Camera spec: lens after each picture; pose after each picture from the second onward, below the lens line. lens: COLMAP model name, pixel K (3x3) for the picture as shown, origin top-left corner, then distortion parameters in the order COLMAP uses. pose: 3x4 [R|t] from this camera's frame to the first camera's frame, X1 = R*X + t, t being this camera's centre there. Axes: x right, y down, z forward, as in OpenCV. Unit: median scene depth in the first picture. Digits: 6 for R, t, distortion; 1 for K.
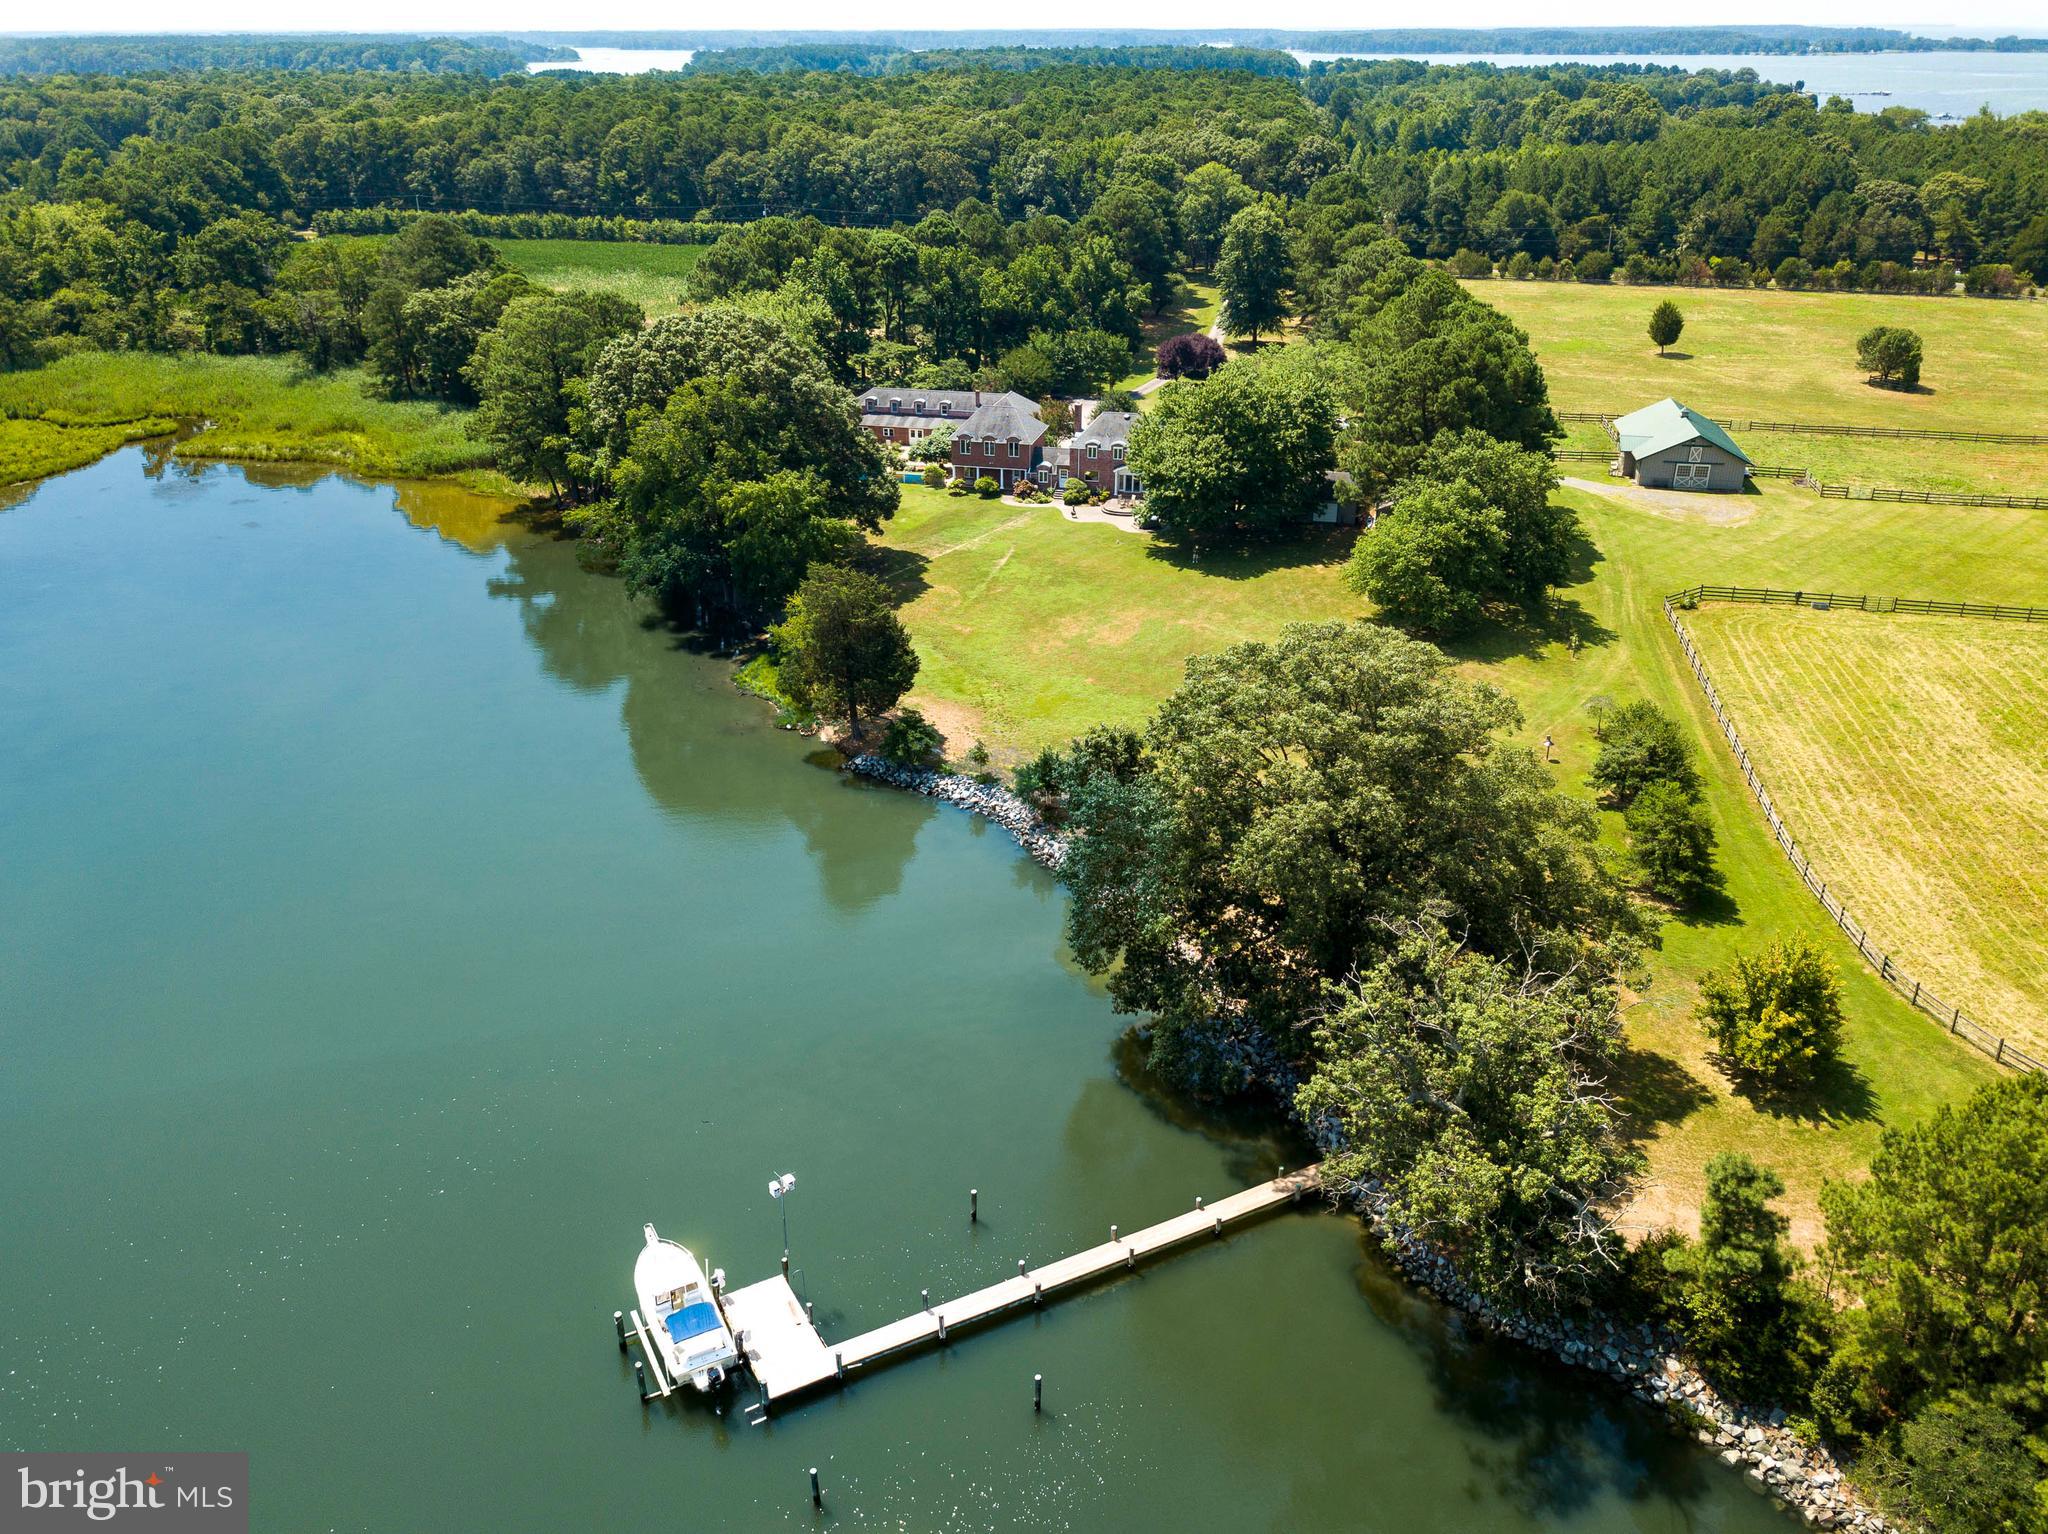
lens RADIAL K [[1562.5, 0, 1020.8], [0, 1562.5, 754.5], [0, 0, 1]] dist [0.007388, -0.006308]
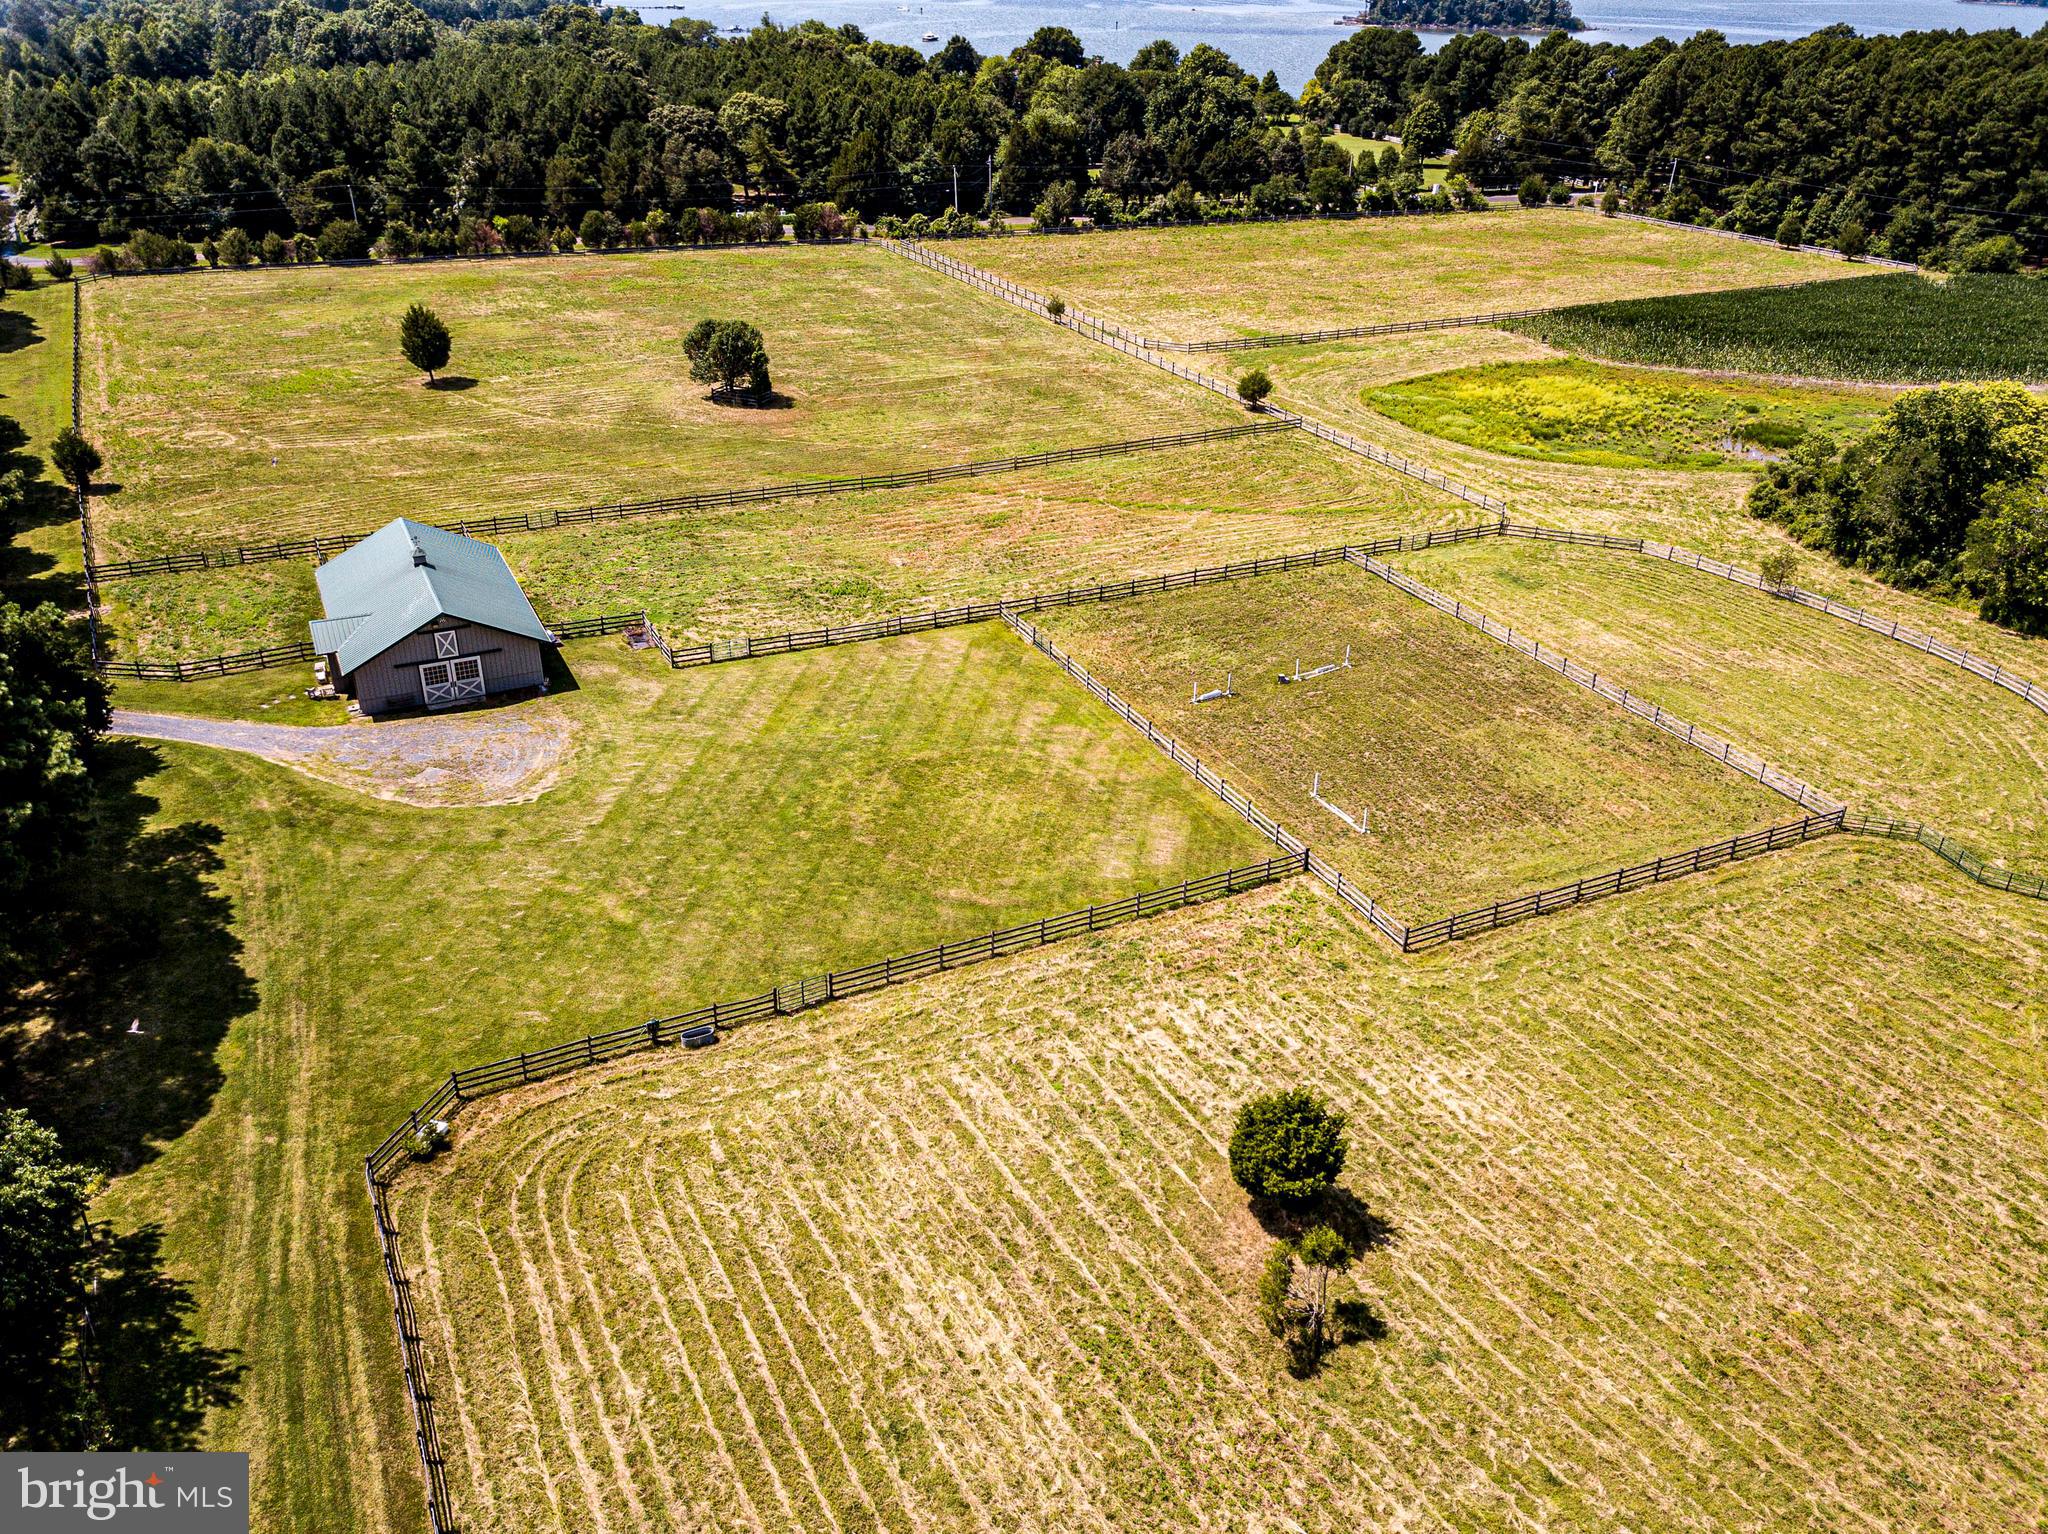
lens RADIAL K [[1562.5, 0, 1014.4], [0, 1562.5, 760.9], [0, 0, 1]] dist [0.007388, -0.006308]
pose [[0.791628, -0.267377, 0.549394, 0.148748], [0.240891, 0.962914, 0.121525, -0.092287], [-0.561512, 0.036141, 0.826679, 0.233222]]
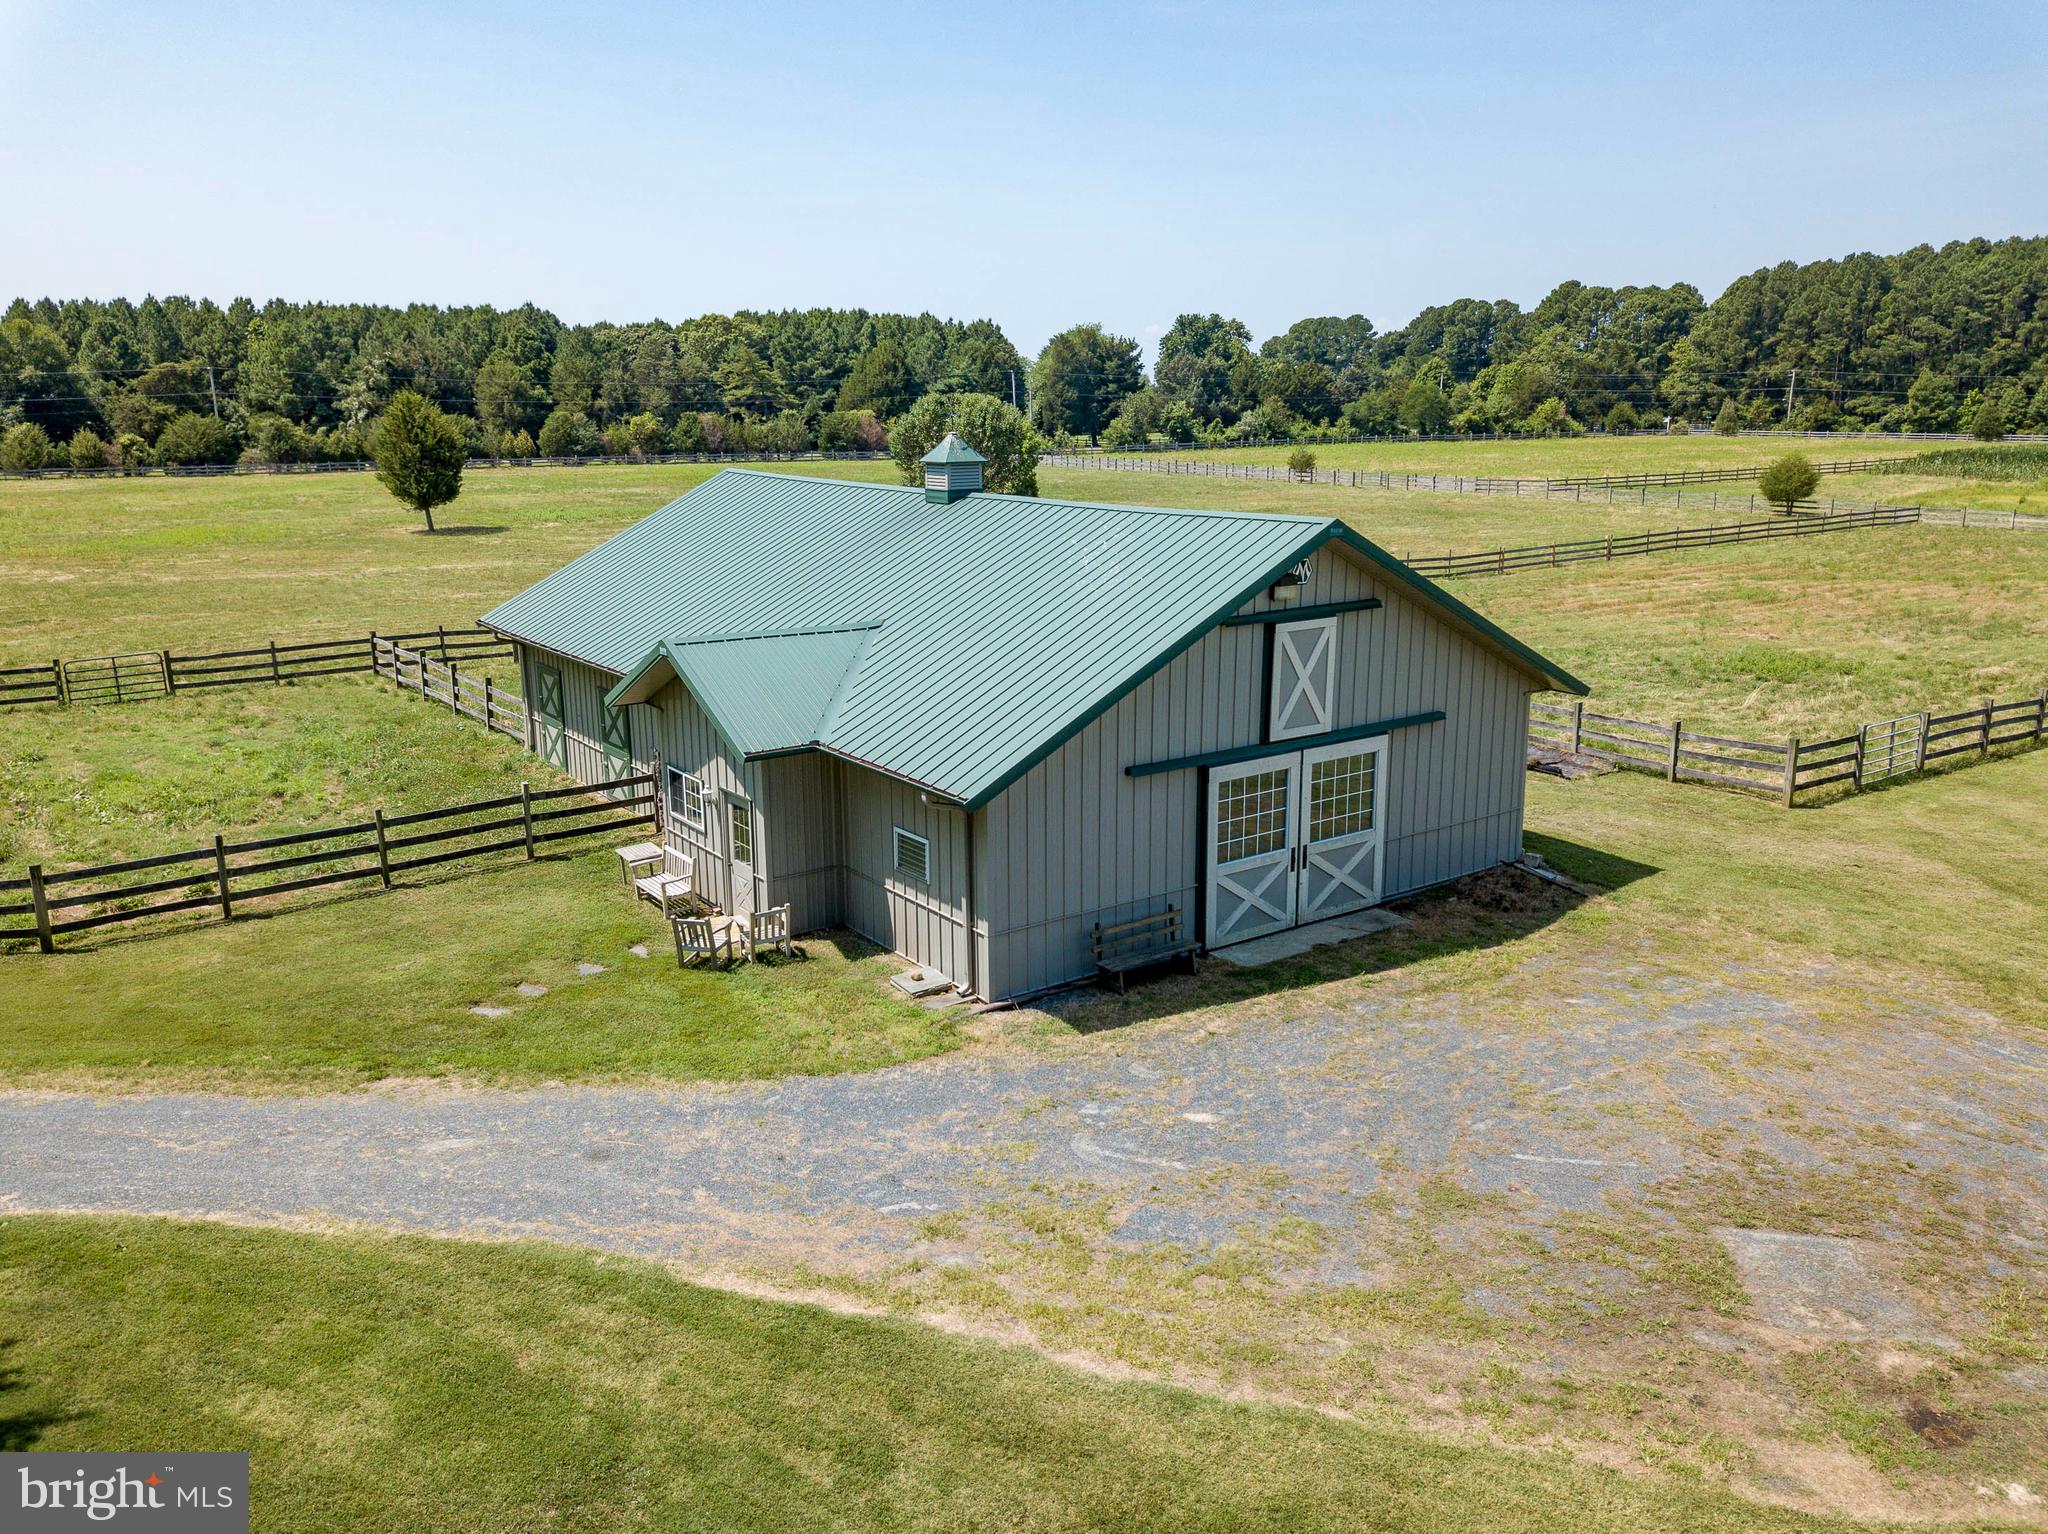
lens RADIAL K [[1562.5, 0, 1029.0], [0, 1562.5, 773.4], [0, 0, 1]] dist [0.007388, -0.006308]
pose [[0.680573, -0.172247, 0.712145, 0.173933], [0.308475, 0.948991, -0.065266, -0.098791], [-0.664578, 0.264097, 0.698992, 0.500686]]
